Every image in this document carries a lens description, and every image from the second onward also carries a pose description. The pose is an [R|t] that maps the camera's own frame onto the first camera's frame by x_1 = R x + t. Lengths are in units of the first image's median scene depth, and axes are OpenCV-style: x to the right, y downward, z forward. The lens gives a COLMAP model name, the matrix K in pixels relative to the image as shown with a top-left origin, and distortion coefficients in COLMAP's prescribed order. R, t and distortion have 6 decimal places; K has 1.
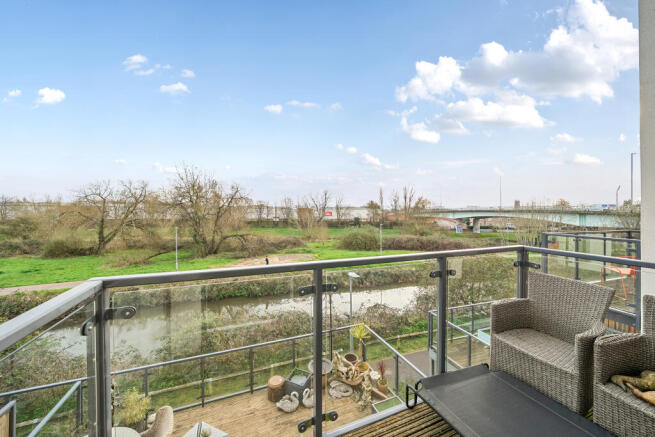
lens RADIAL K [[245.8, 0, 341.7], [0, 245.8, 216.5], [0, 0, 1]] dist [-0.014389, -0.000136]
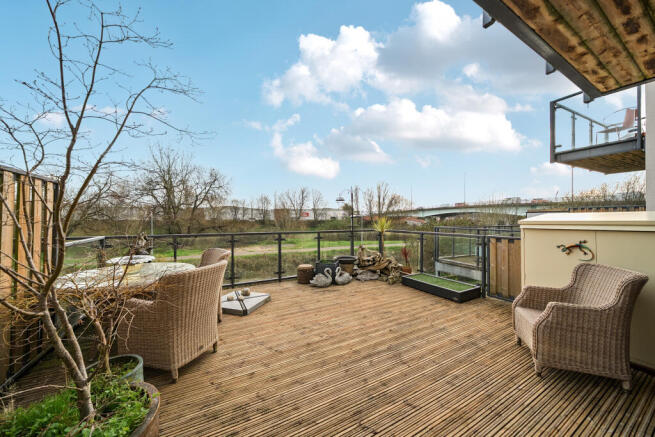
lens RADIAL K [[227.0, 0, 324.3], [0, 227.0, 218.8], [0, 0, 1]] dist [-0.005537, -0.000259]
pose [[0.999899, -0.002446, 0.014017, 0.355255], [0.002195, 0.999837, 0.017896, -0.213275], [-0.014059, -0.017864, 0.999742, 0.463461]]
